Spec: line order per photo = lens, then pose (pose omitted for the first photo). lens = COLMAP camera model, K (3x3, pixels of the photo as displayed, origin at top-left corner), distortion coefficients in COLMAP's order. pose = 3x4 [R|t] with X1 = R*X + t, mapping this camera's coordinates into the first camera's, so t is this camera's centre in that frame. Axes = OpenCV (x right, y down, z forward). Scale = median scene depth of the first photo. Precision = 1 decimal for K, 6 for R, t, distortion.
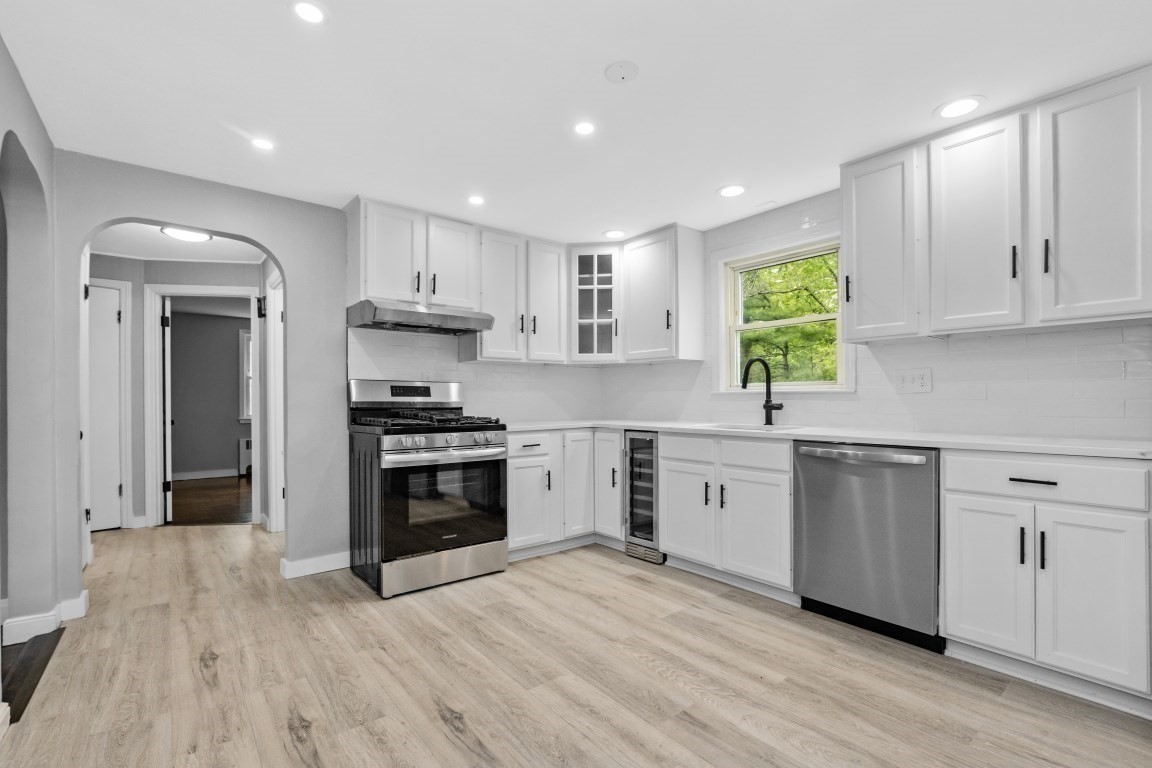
lens RADIAL K [[494.7, 0, 579.8], [0, 494.7, 393.4], [0, 0, 1]] dist [-0.002088, 0.000108]
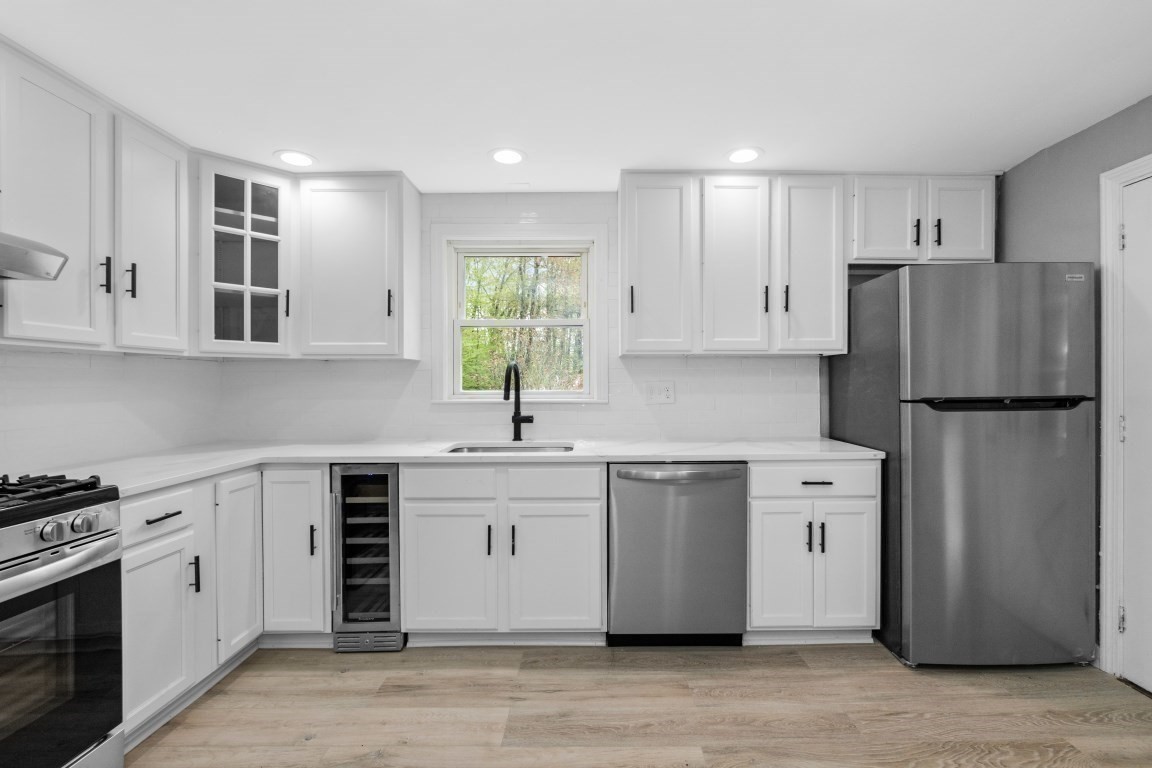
lens RADIAL K [[505.1, 0, 578.4], [0, 505.1, 385.2], [0, 0, 1]] dist [-0.010566, 0.000303]
pose [[0.643953, -0.000496, 0.765065, -0.220292], [-0.002829, 0.999991, 0.003029, -0.034967], [-0.765060, -0.004115, 0.643946, 0.338501]]
